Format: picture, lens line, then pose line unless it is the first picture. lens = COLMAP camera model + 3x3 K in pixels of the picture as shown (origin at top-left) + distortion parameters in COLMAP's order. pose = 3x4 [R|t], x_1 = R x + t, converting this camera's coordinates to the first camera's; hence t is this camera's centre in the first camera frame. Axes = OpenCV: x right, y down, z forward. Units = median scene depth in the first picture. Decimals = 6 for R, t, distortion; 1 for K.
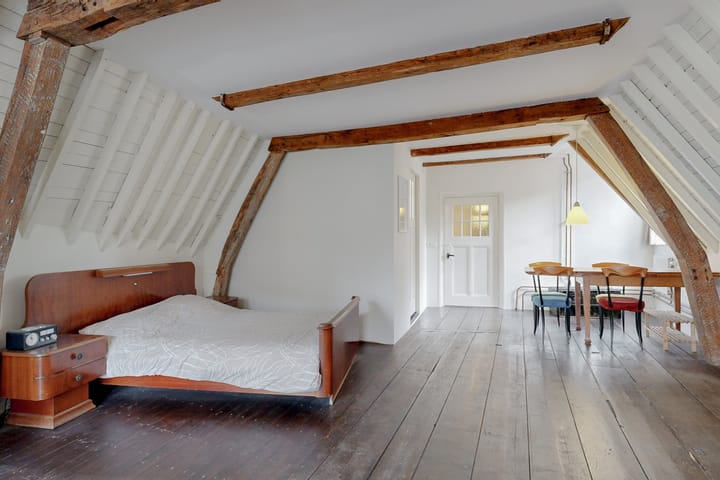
lens RADIAL K [[344.9, 0, 357.2], [0, 344.9, 240.2], [0, 0, 1]] dist [0.000748, 0.002014]
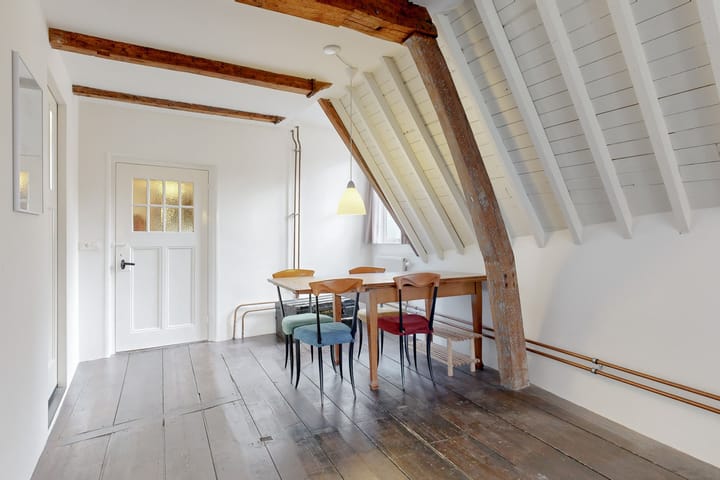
lens RADIAL K [[386.6, 0, 336.2], [0, 386.6, 242.0], [0, 0, 1]] dist [-0.003462, -0.000832]
pose [[0.680199, 0.000431, 0.733027, 0.052152], [-0.003648, 0.999989, 0.002797, 0.006708], [-0.733018, -0.004577, 0.680193, 0.465859]]
